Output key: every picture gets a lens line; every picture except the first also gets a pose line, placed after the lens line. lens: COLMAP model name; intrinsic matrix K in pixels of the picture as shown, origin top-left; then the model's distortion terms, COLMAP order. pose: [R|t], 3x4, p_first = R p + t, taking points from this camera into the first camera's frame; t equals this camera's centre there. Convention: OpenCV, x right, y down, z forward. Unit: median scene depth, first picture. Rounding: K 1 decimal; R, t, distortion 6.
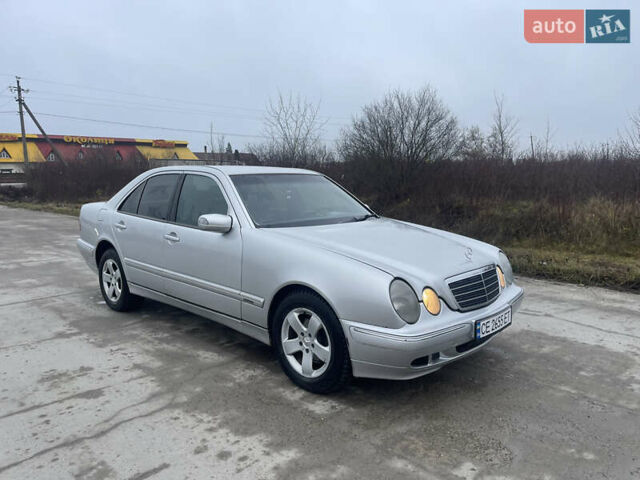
lens RADIAL K [[483.6, 0, 317.3], [0, 483.6, 243.2], [0, 0, 1]] dist [0.082180, -0.112979]
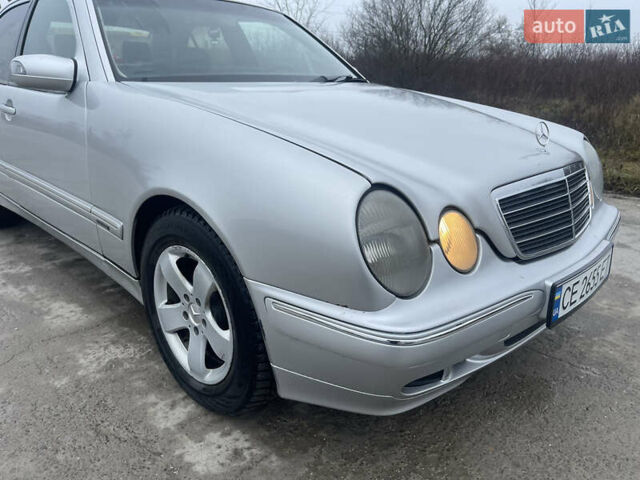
lens RADIAL K [[483.6, 0, 317.3], [0, 483.6, 243.2], [0, 0, 1]] dist [0.082180, -0.112979]
pose [[0.999703, 0.018866, -0.015447, 0.103580], [-0.015617, 0.981942, 0.188538, 0.037853], [0.018725, -0.188241, 0.981944, 0.511579]]
